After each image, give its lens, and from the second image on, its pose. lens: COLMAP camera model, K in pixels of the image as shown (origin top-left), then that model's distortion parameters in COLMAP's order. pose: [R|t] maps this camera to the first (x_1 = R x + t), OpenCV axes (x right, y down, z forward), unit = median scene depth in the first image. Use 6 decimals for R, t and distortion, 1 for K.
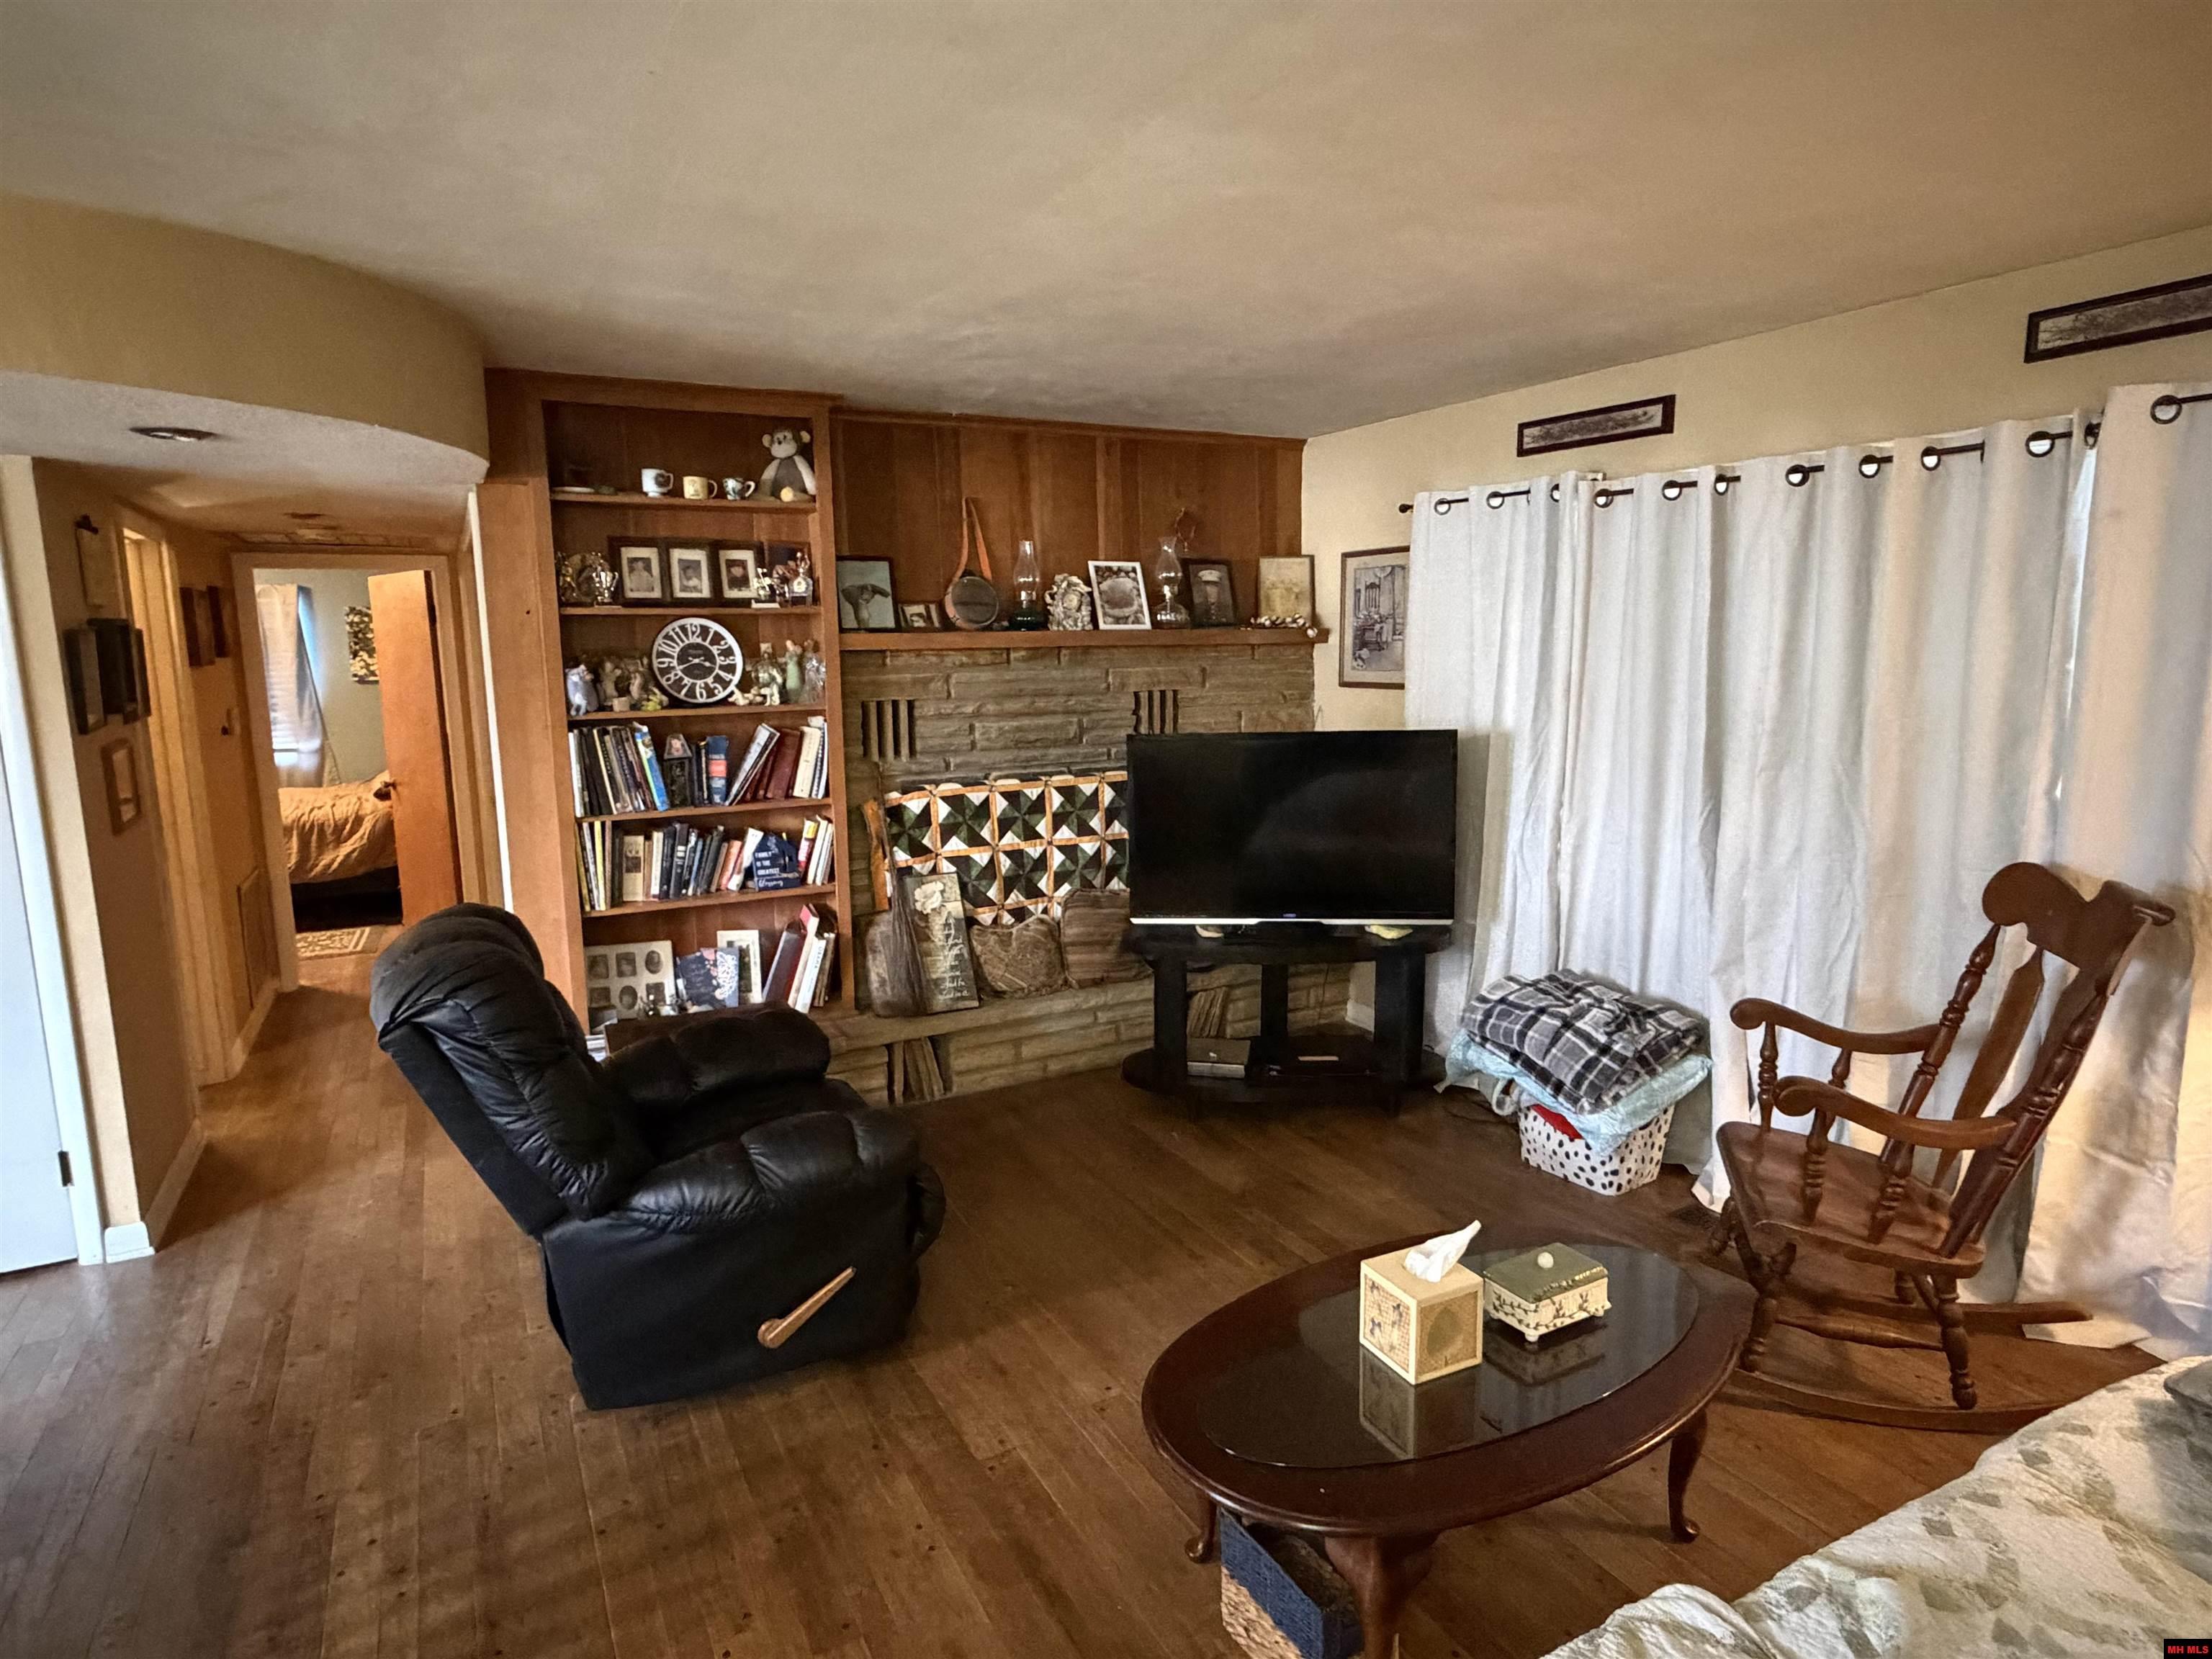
lens RADIAL K [[1281.7, 0, 1108.6], [0, 1281.7, 838.8], [0, 0, 1]] dist [0.000975, 0.000026]
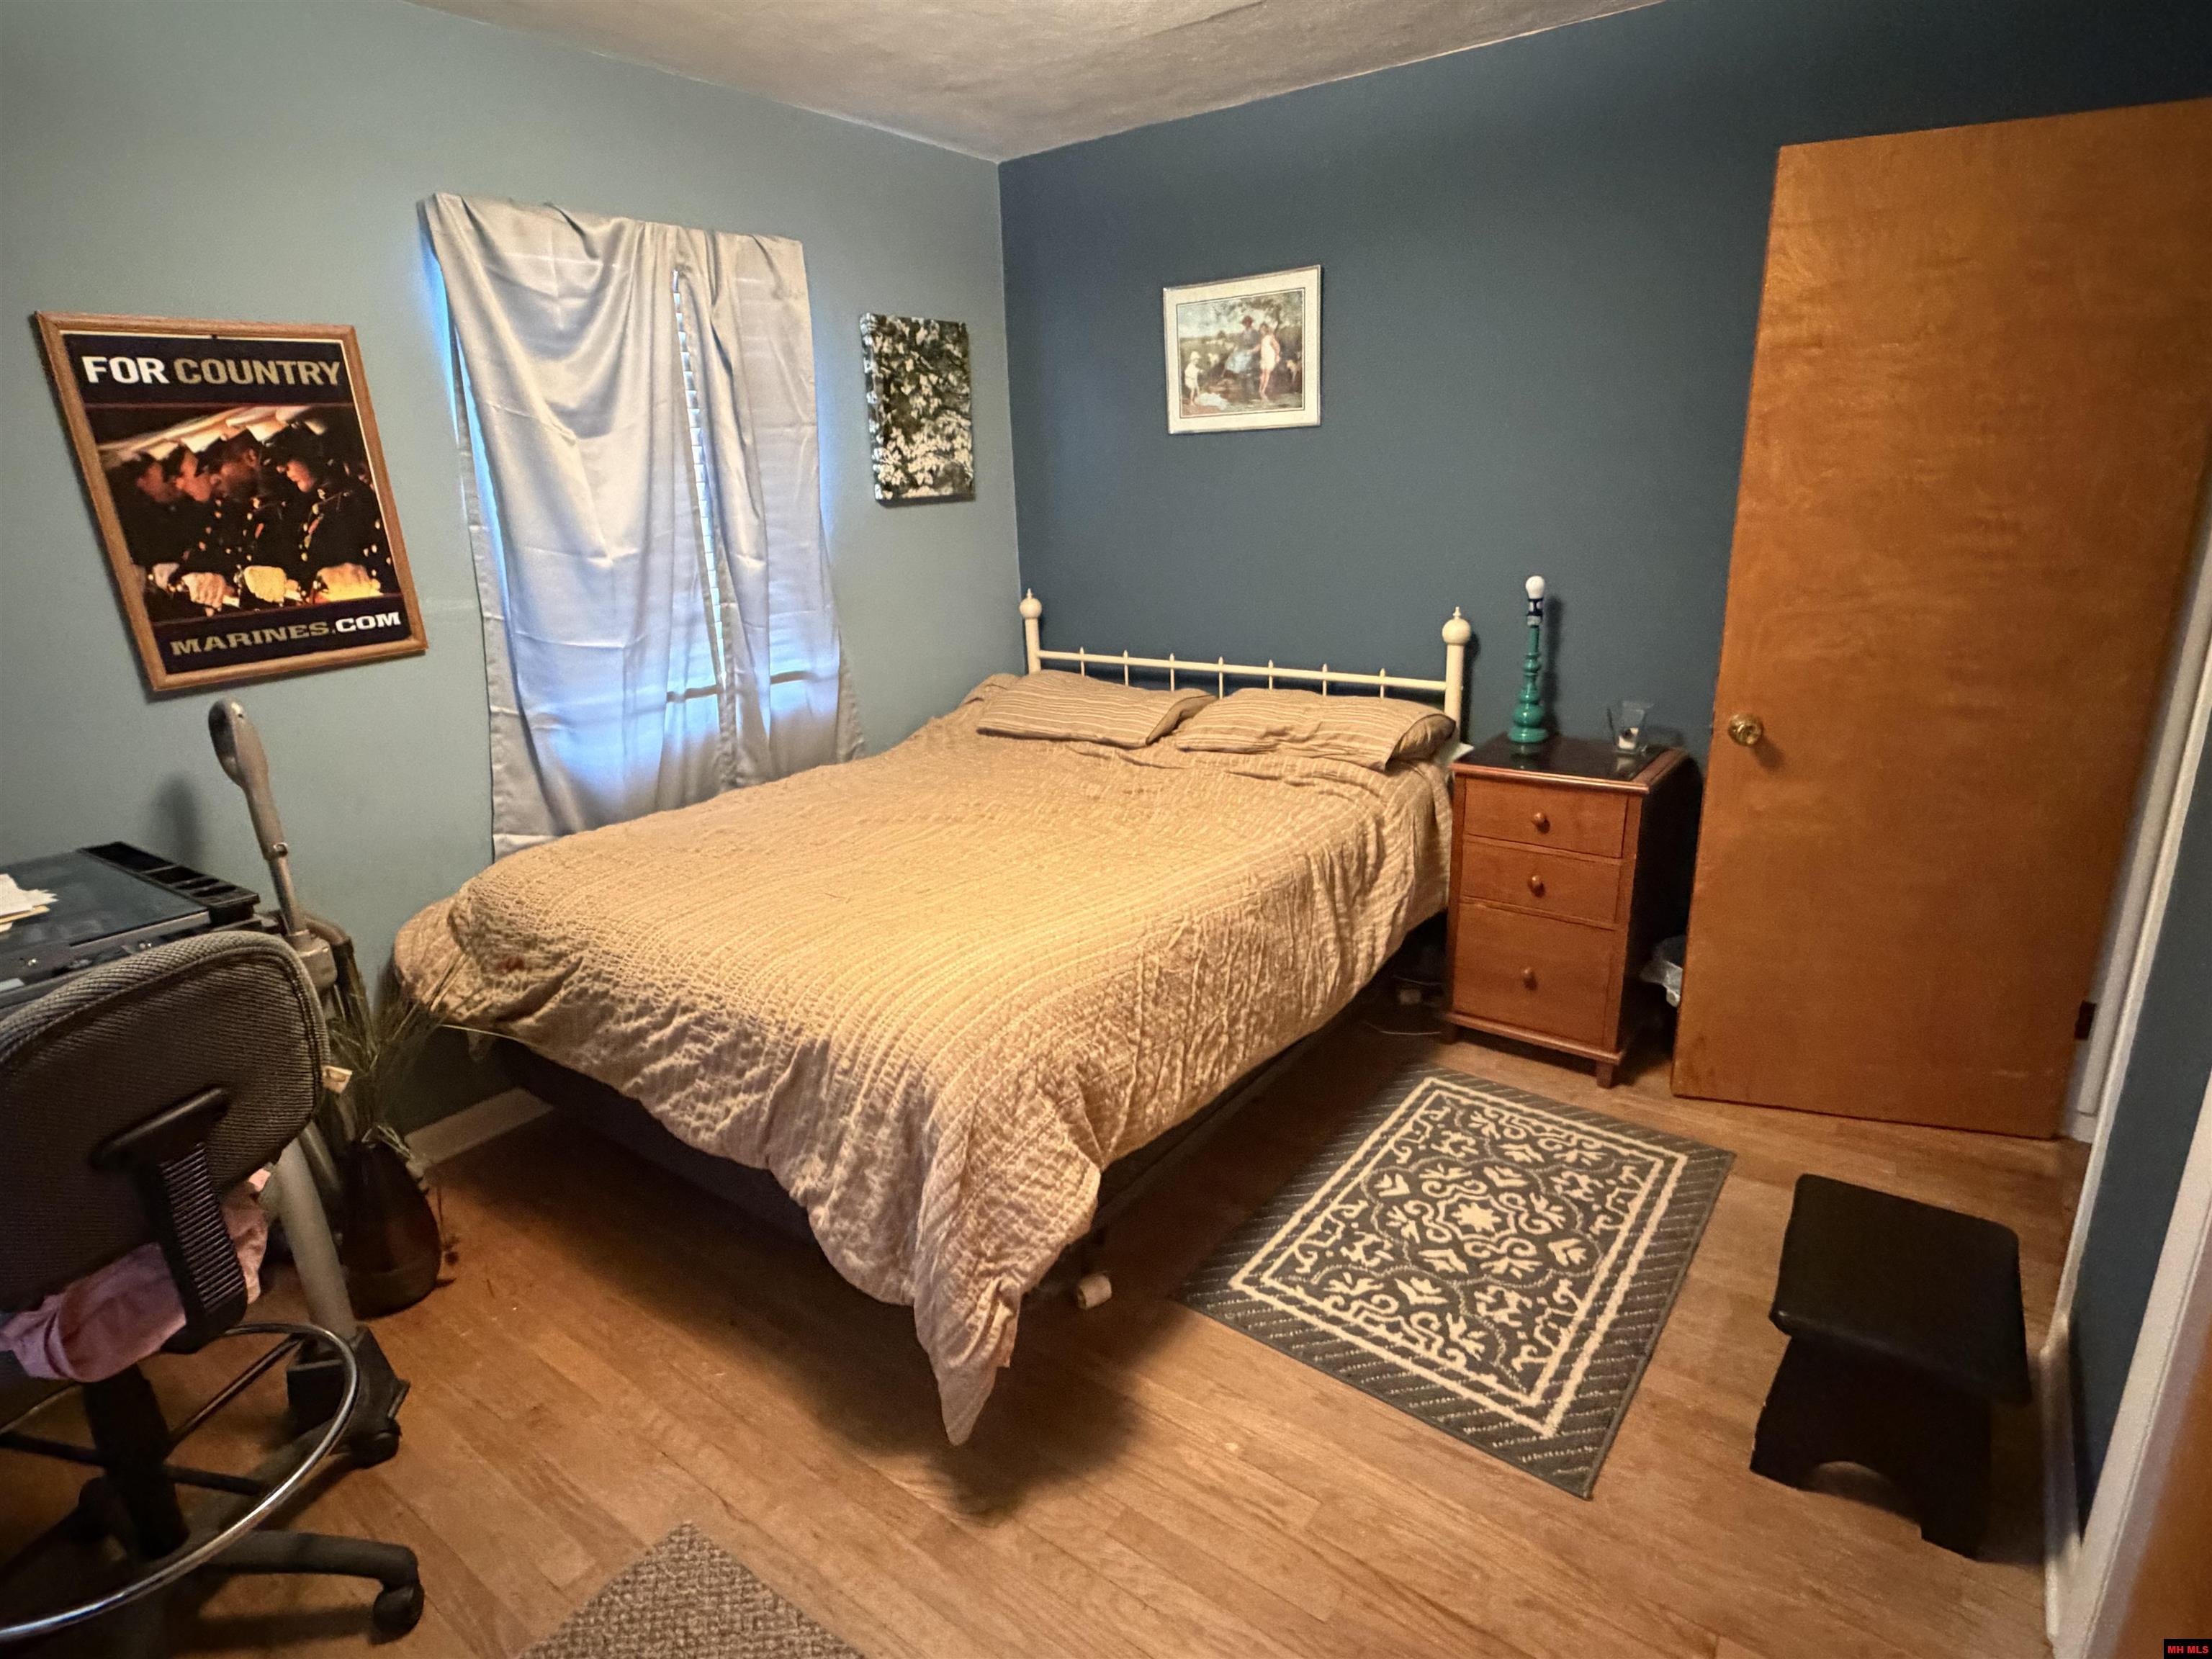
lens RADIAL K [[1159.3, 0, 1105.3], [0, 1159.3, 831.7], [0, 0, 1]] dist [-0.001013, -0.002198]
pose [[0.900776, -0.148378, 0.408150, -0.706542], [0.090477, 0.983318, 0.157793, -0.069392], [-0.424754, -0.105208, 0.899175, 0.617667]]
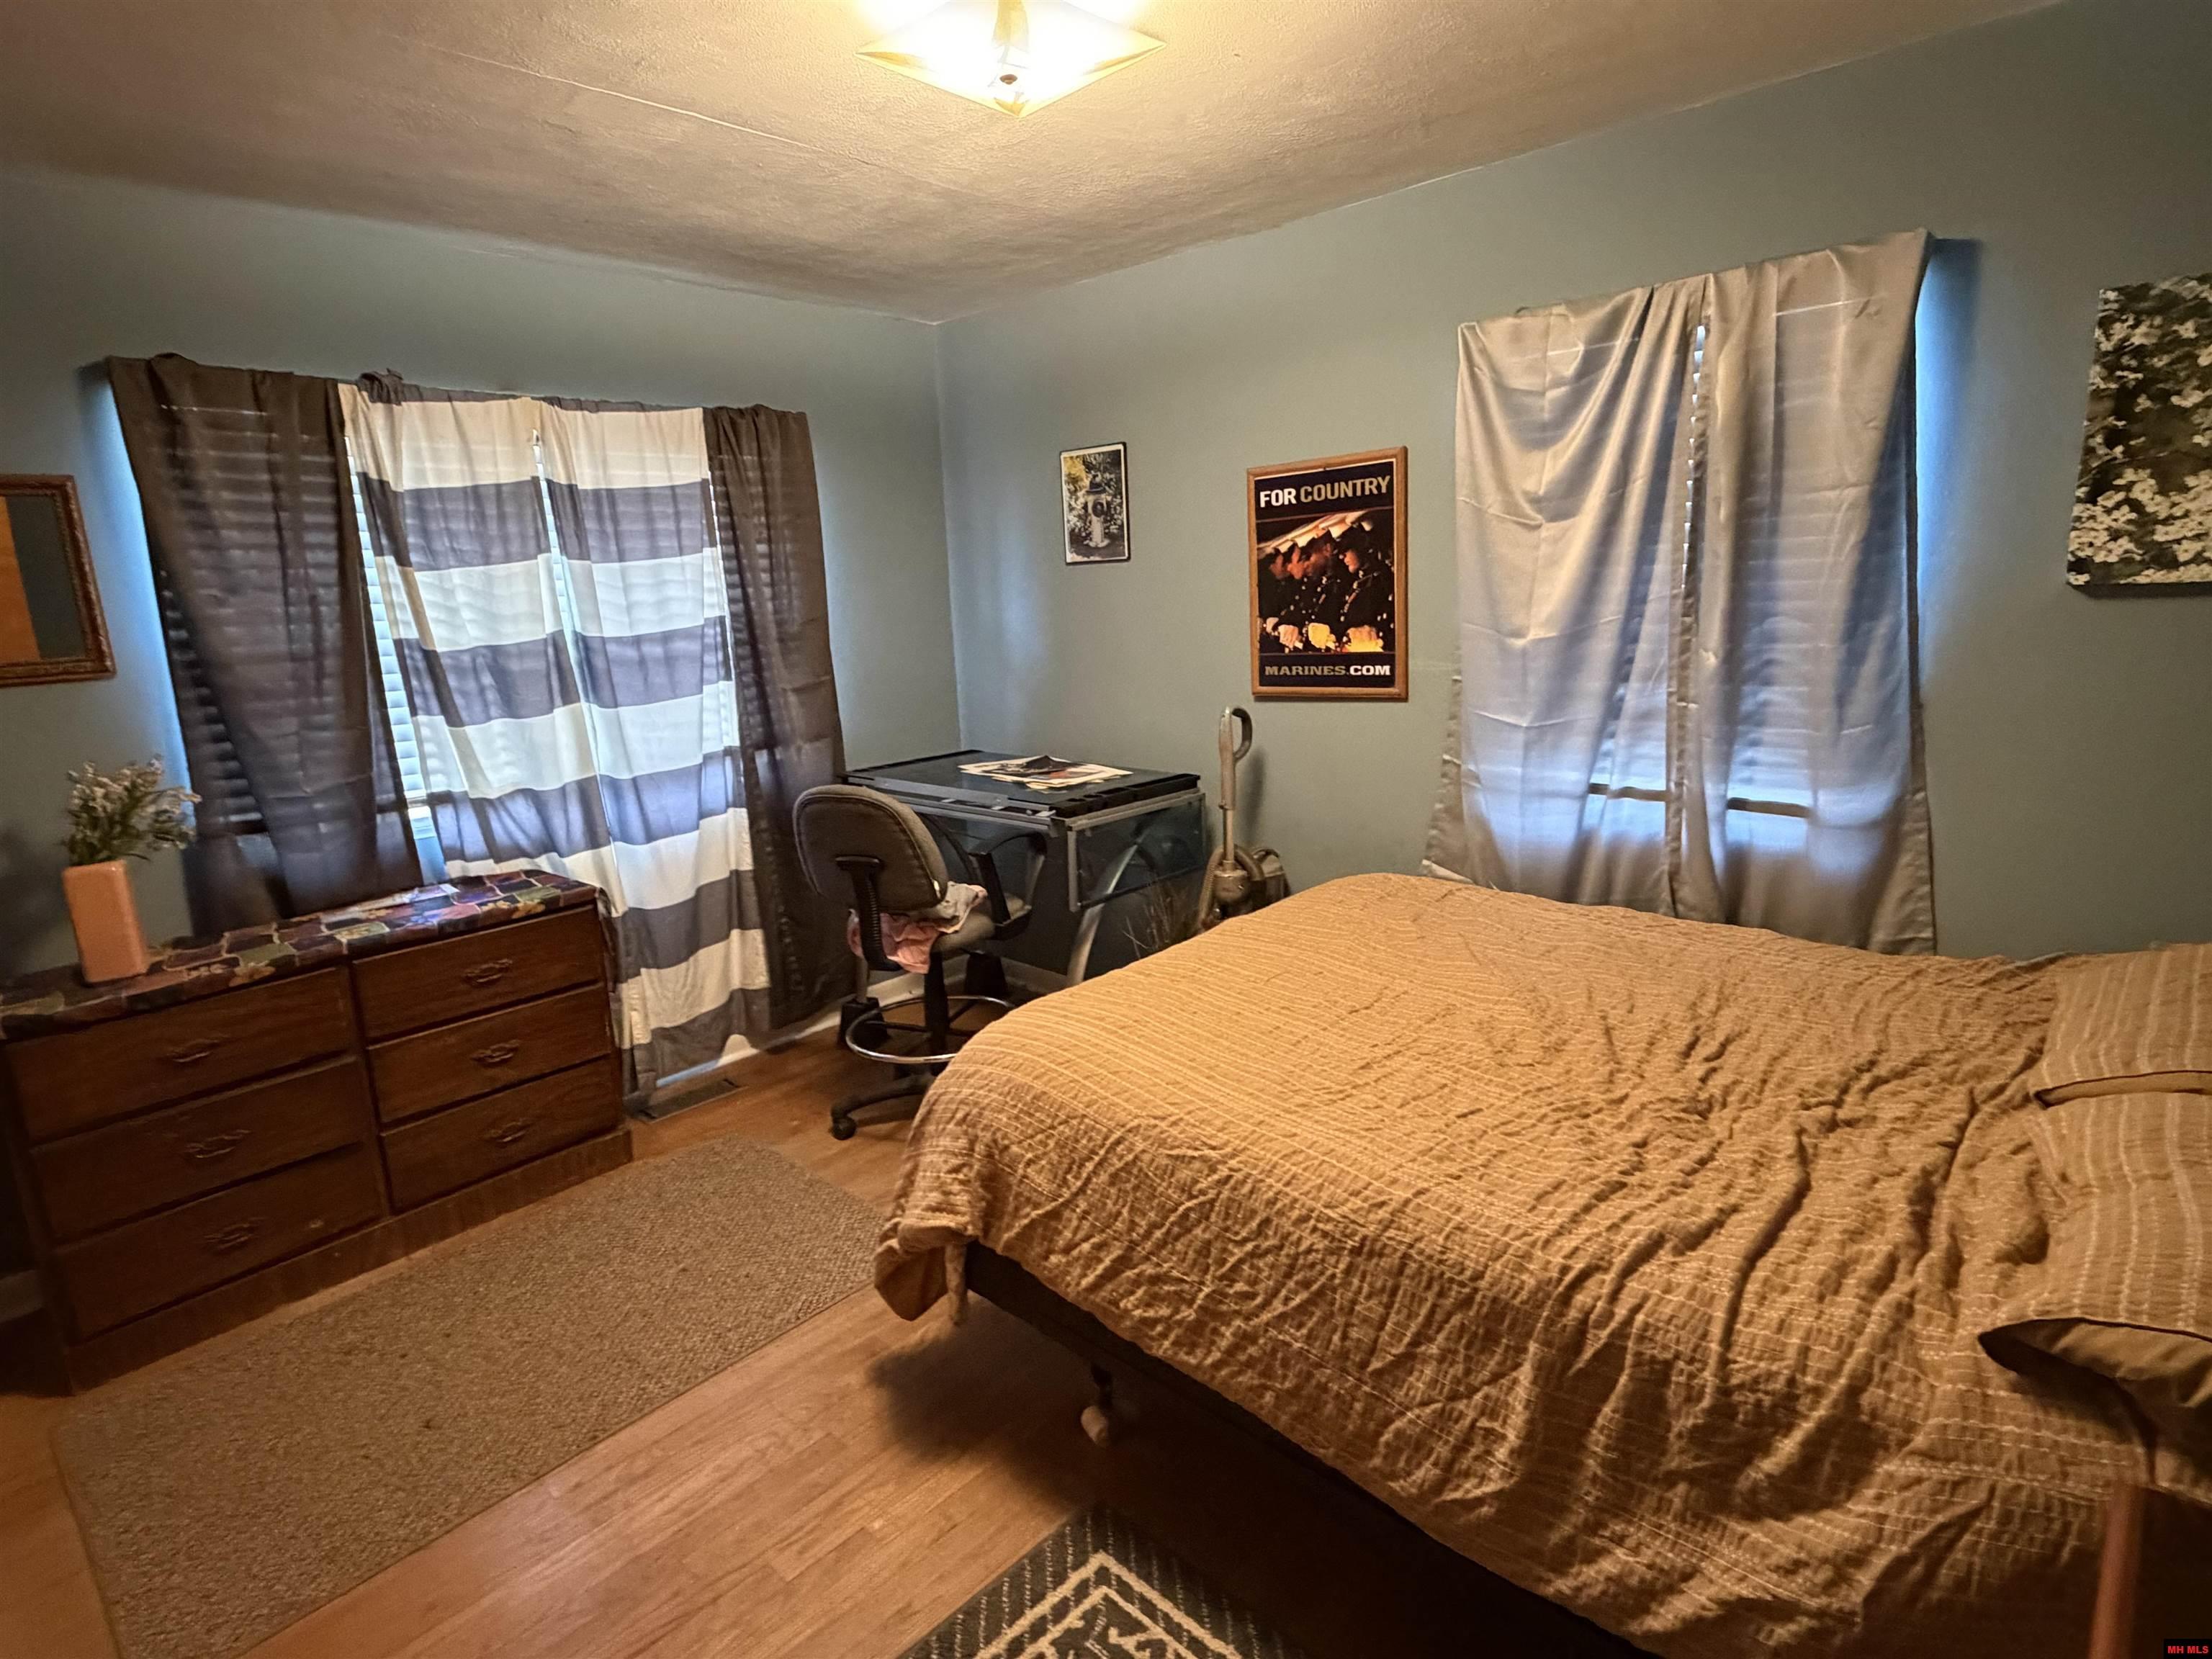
lens RADIAL K [[1159.3, 0, 1099.7], [0, 1159.3, 834.0], [0, 0, 1]] dist [-0.001013, -0.002198]
pose [[0.329282, 0.200234, -0.922757, -0.430081], [-0.105402, 0.978944, 0.174814, -0.094943], [0.938330, 0.039697, 0.343453, 0.742490]]
